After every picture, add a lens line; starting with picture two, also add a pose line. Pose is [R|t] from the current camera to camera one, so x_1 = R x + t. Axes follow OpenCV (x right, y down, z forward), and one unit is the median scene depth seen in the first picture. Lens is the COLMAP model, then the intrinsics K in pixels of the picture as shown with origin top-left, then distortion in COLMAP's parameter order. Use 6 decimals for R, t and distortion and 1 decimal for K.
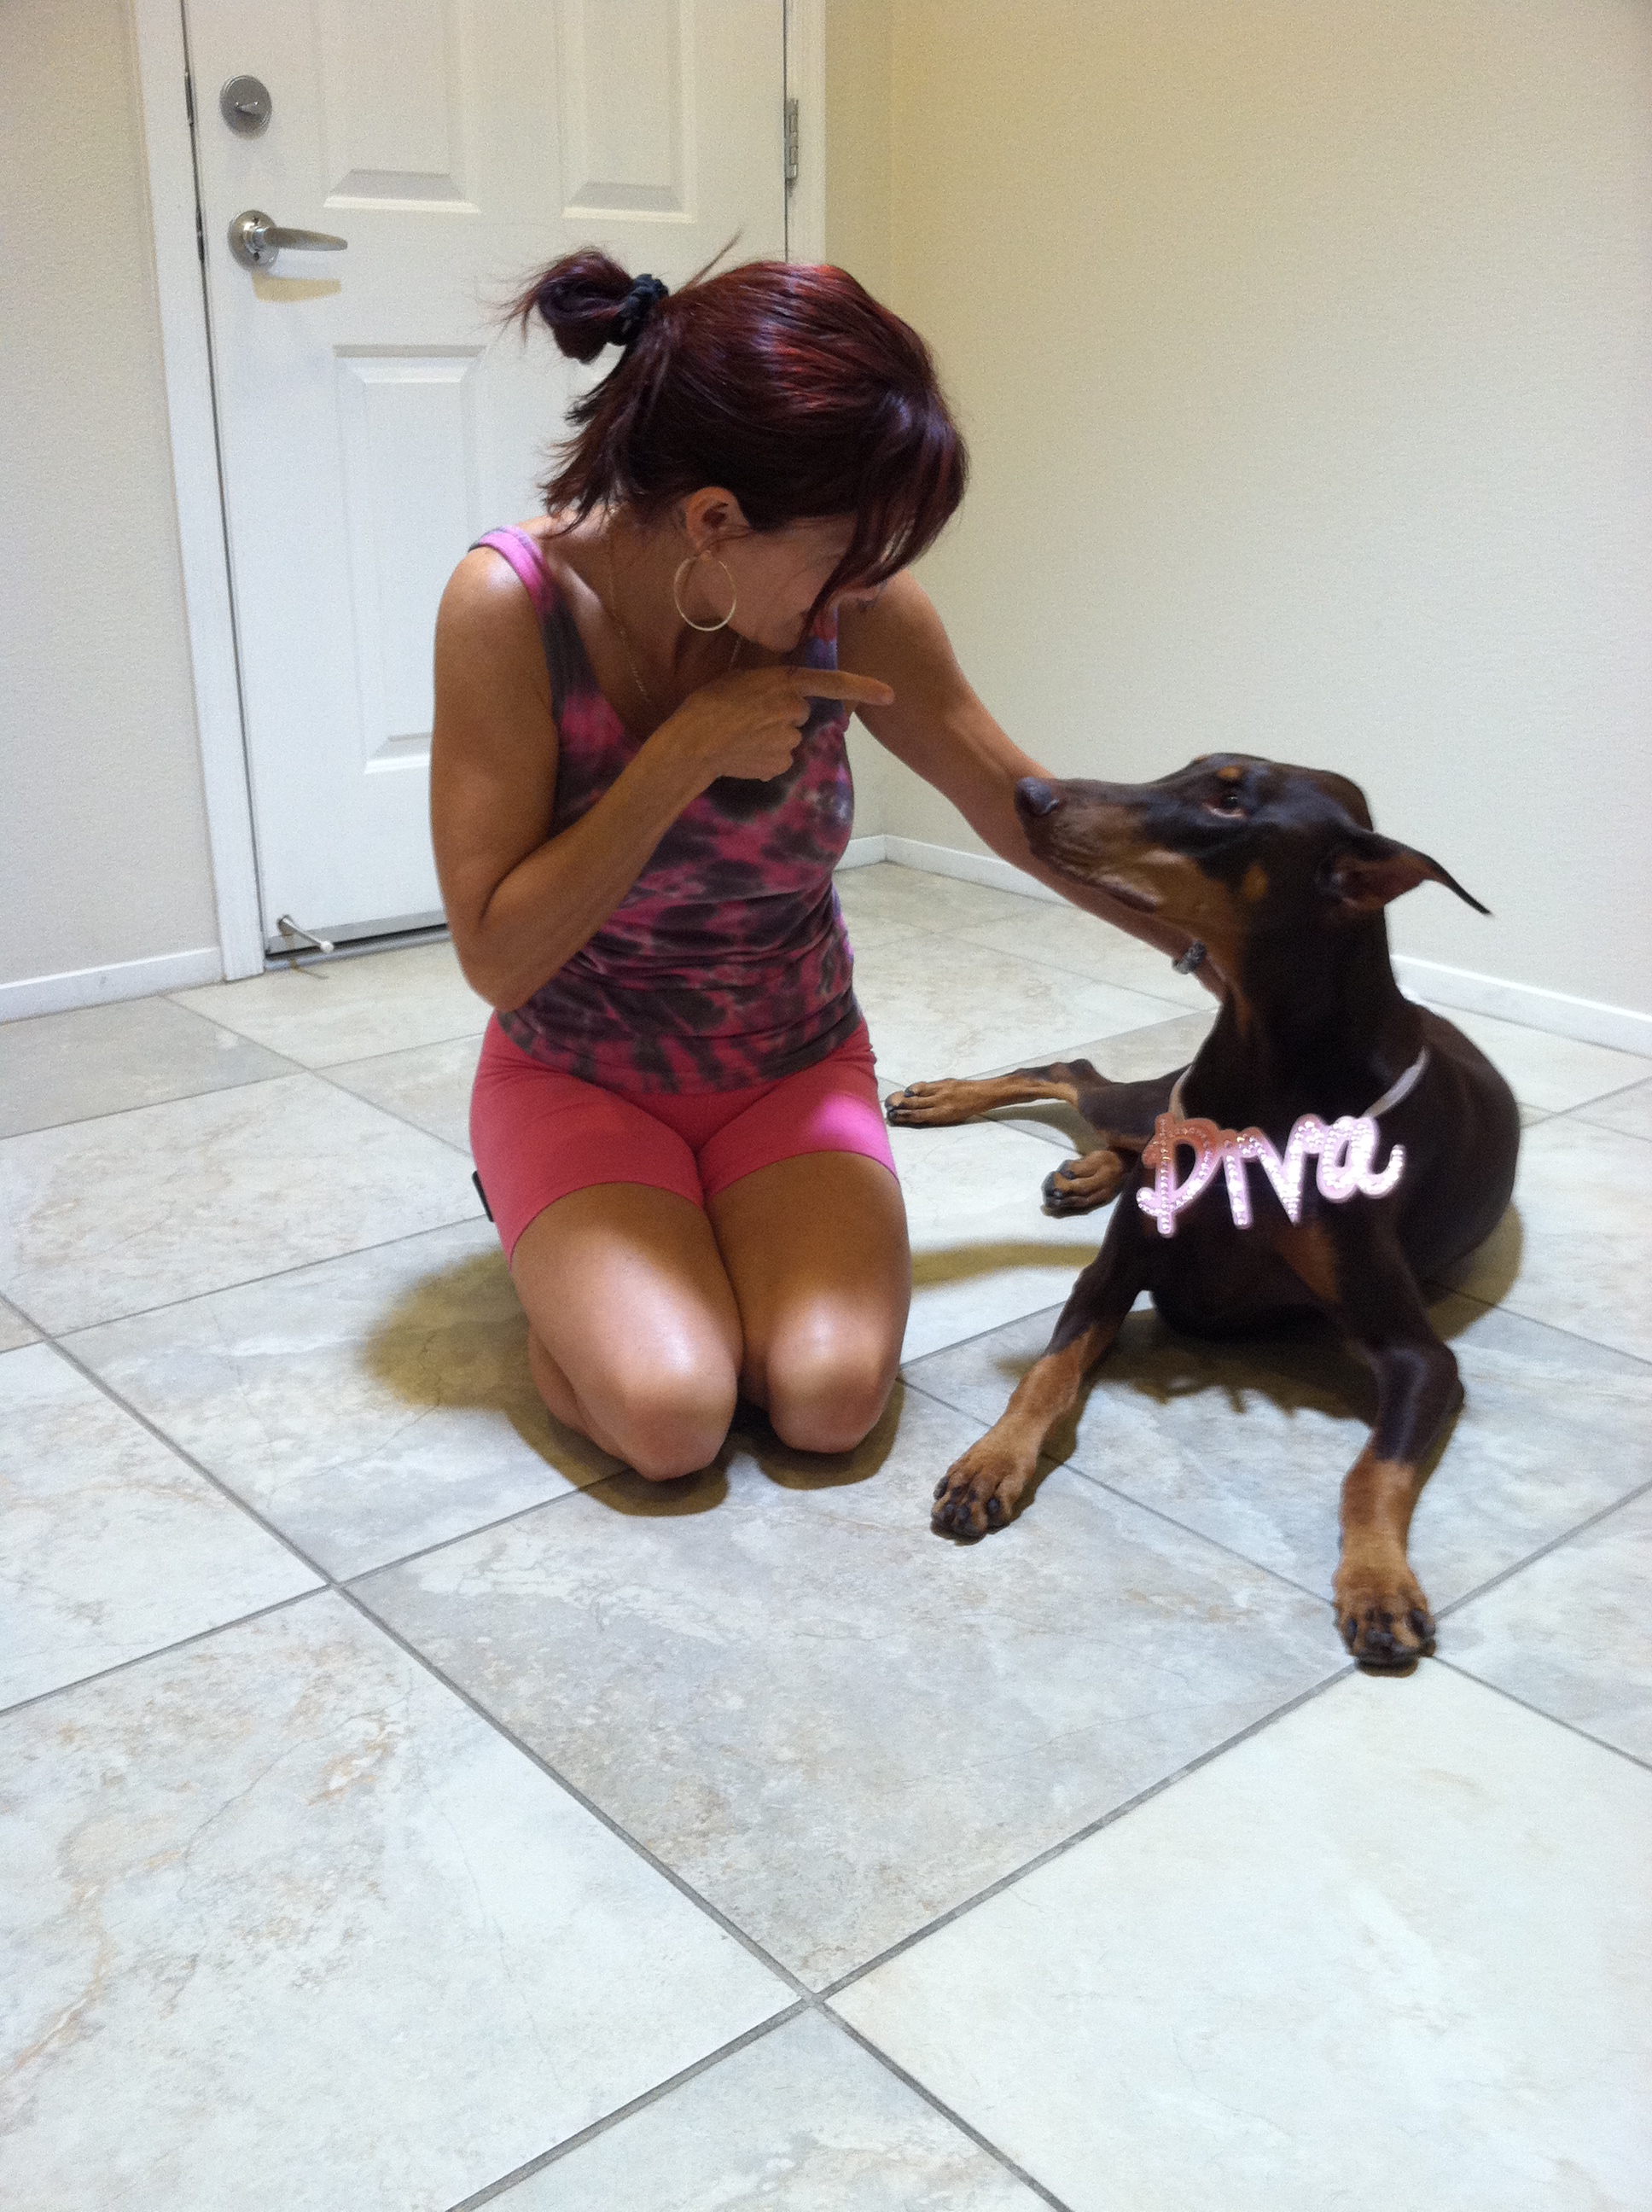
lens RADIAL K [[2088.7, 0, 818.8], [0, 2088.7, 1091.1], [0, 0, 1]] dist [-0.003931, -0.141830]
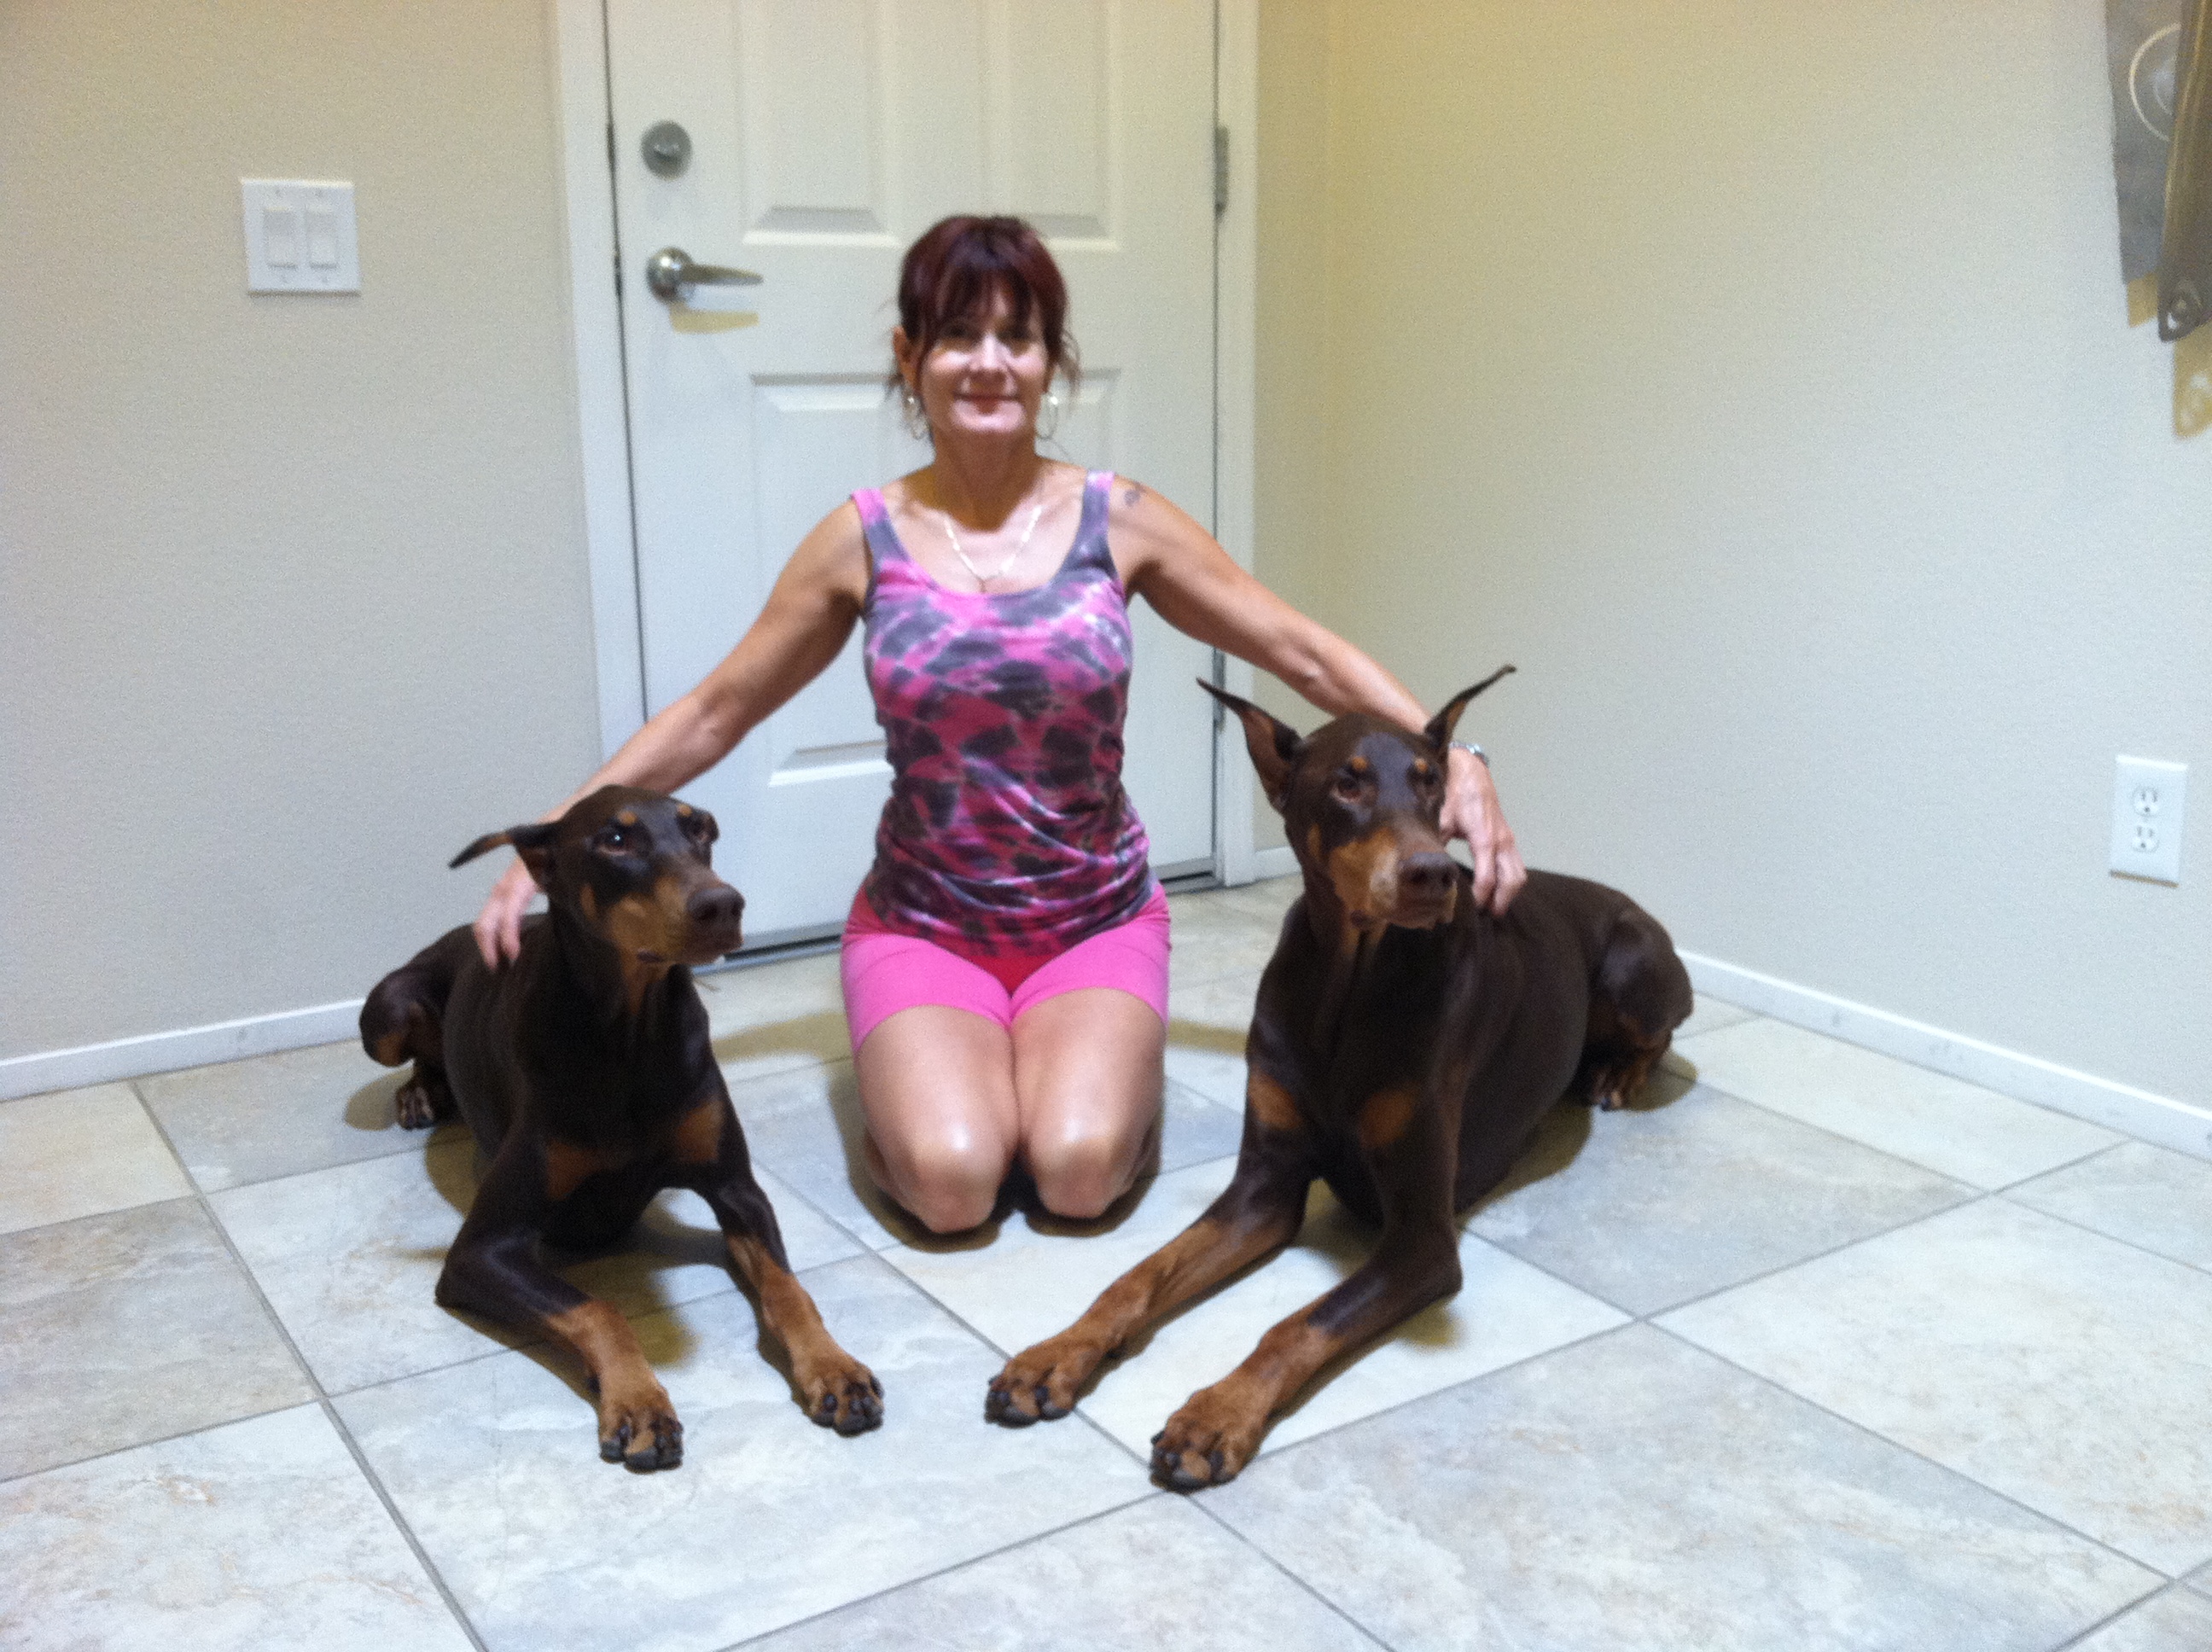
lens RADIAL K [[2088.7, 0, 1086.2], [0, 2088.7, 804.9], [0, 0, 1]] dist [-0.003931, -0.141830]
pose [[0.992514, 0.019135, -0.120626, 0.109437], [-0.033285, 0.992643, -0.116412, -0.063213], [0.117511, 0.119555, 0.985849, 0.057355]]
